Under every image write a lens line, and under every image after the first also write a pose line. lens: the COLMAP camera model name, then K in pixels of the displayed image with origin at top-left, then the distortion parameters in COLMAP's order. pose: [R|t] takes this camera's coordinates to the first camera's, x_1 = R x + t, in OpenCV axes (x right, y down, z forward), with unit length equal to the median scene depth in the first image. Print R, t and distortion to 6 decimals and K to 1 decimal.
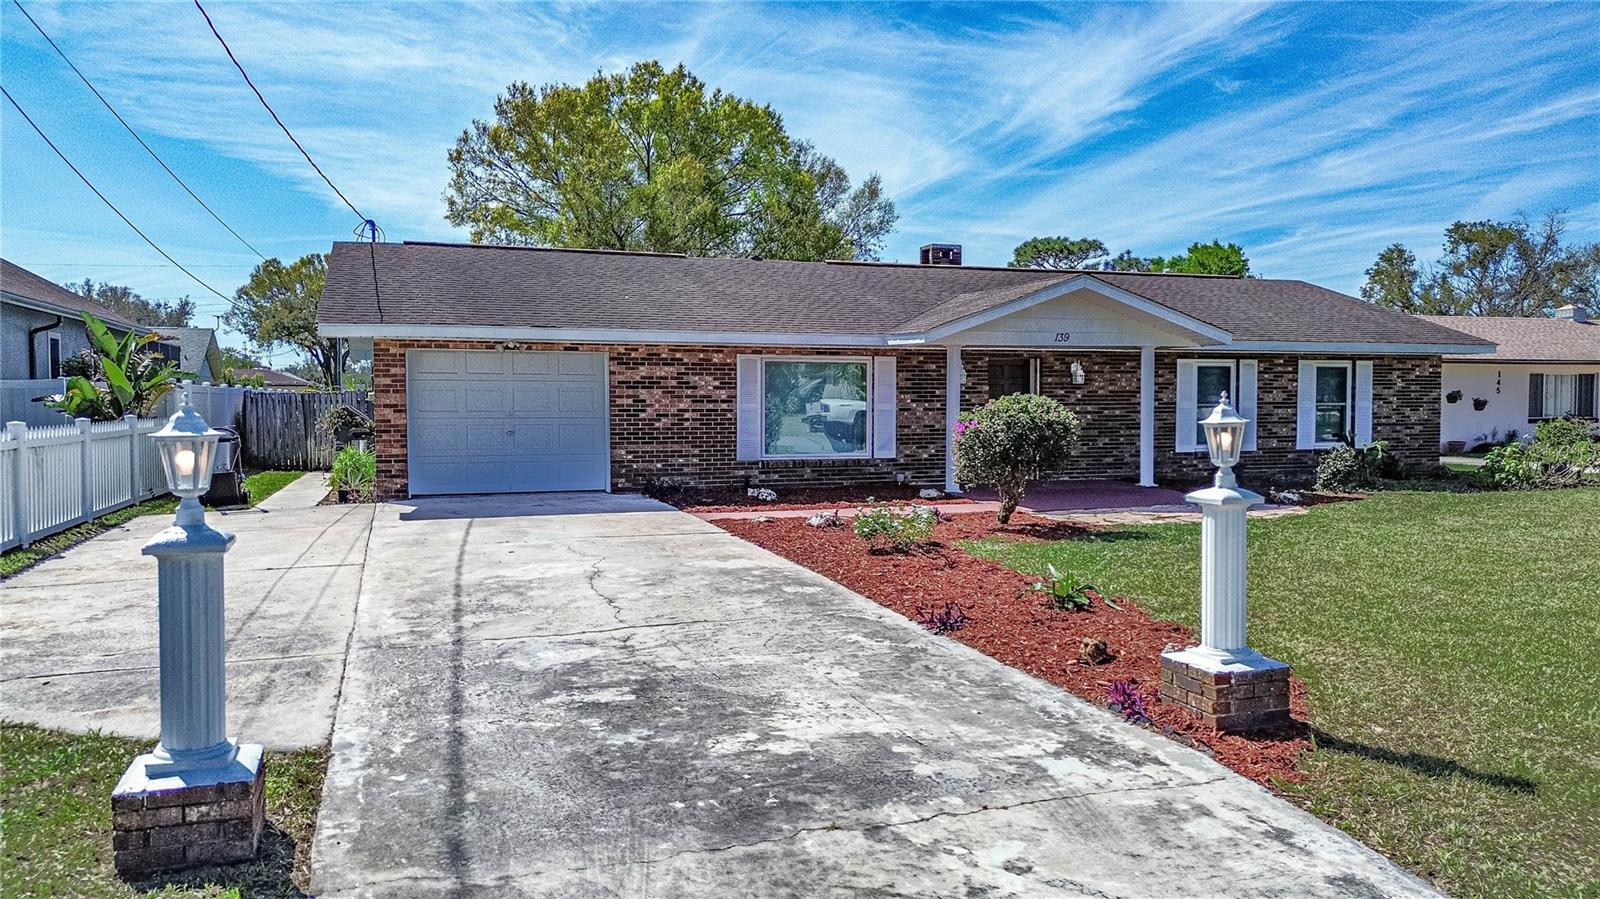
lens RADIAL K [[1120.8, 0, 805.6], [0, 1120.8, 448.8], [0, 0, 1]] dist [0.095854, -0.120098]
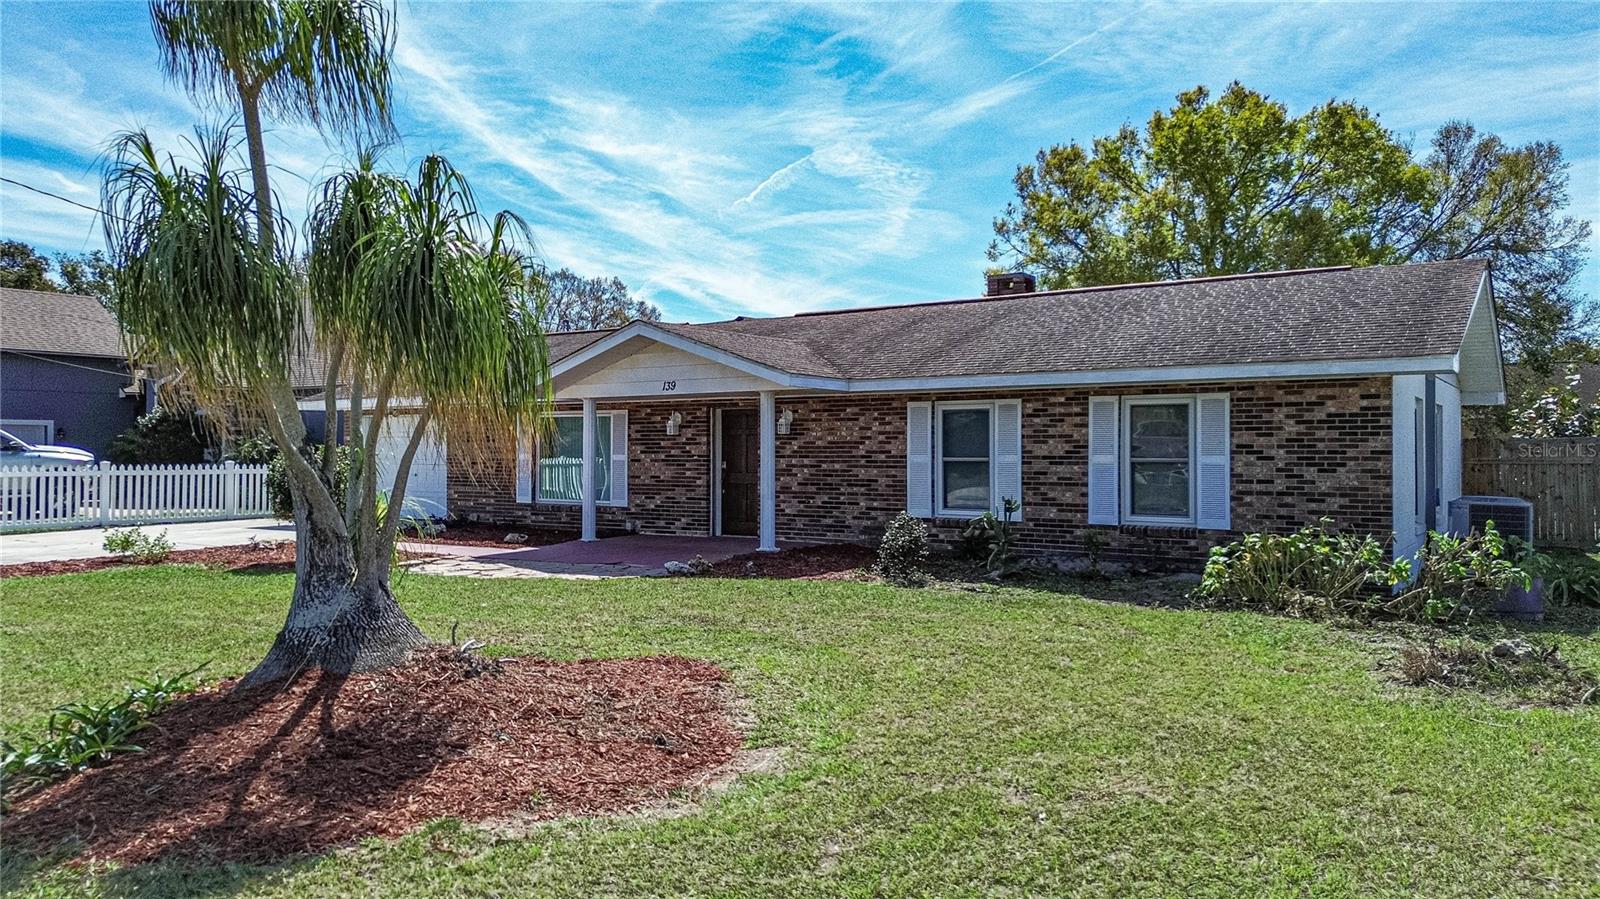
lens RADIAL K [[1120.8, 0, 805.6], [0, 1120.8, 448.8], [0, 0, 1]] dist [0.095854, -0.120098]
pose [[0.599412, -0.001304, -0.800440, 1.009644], [-0.038485, 0.998795, -0.030446, -0.020192], [0.799515, 0.049054, 0.598640, 0.504316]]
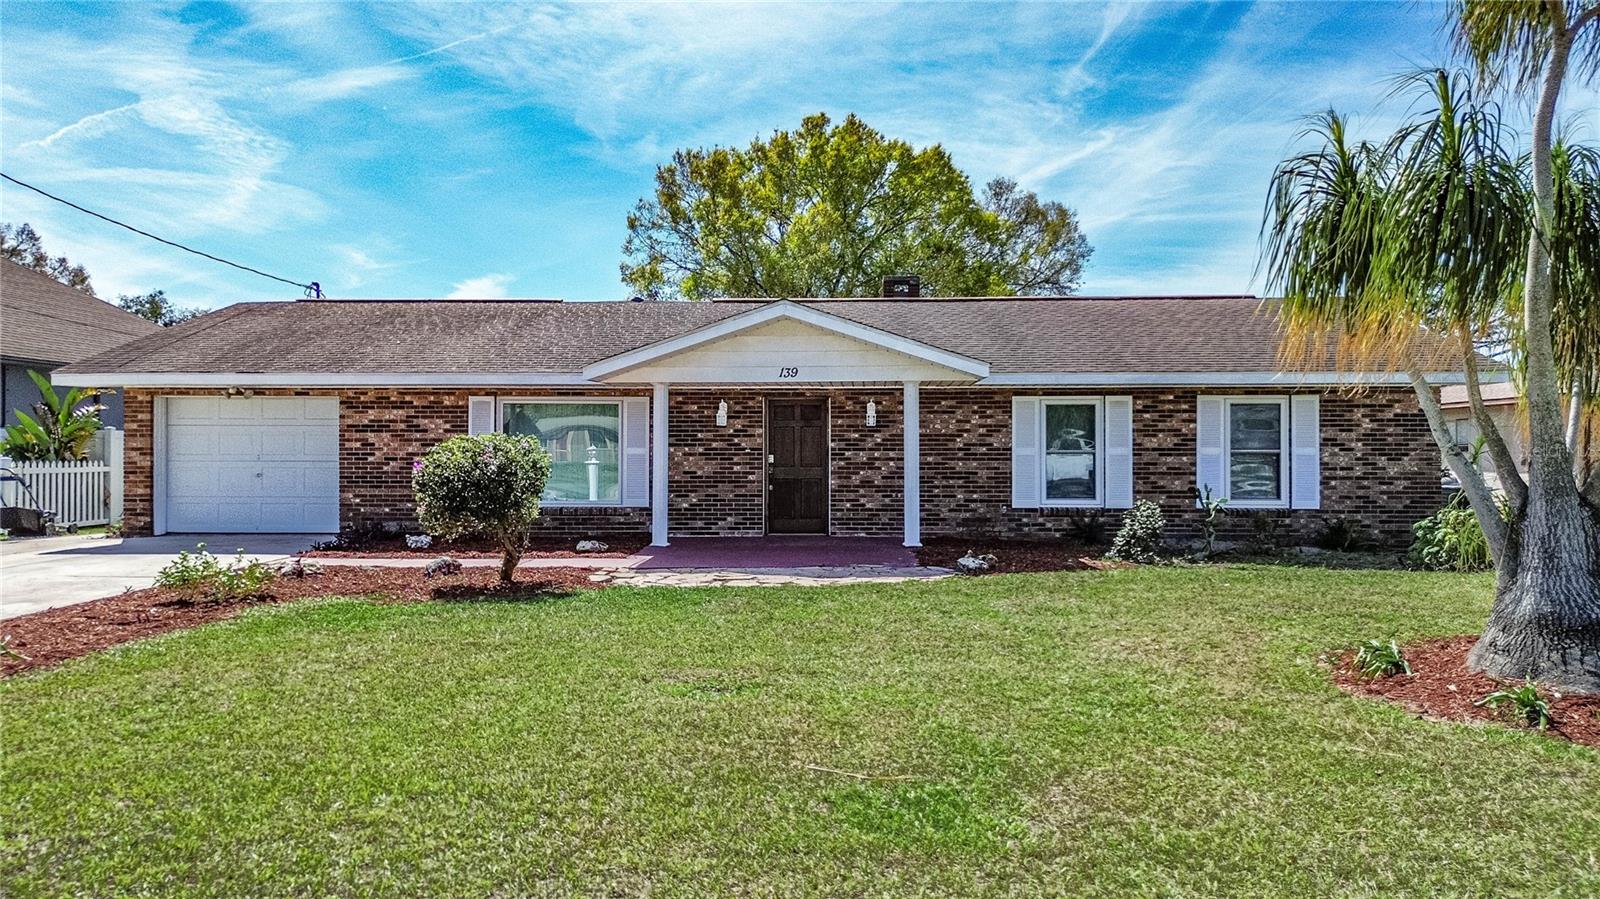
lens RADIAL K [[1108.3, 0, 726.6], [0, 1108.3, 447.1], [0, 0, 1]] dist [0.058105, -0.051867]
pose [[0.931416, 0.000961, -0.363955, 0.468753], [-0.017715, 0.998931, -0.042698, -0.003251], [0.363524, 0.046217, 0.930437, 0.177727]]
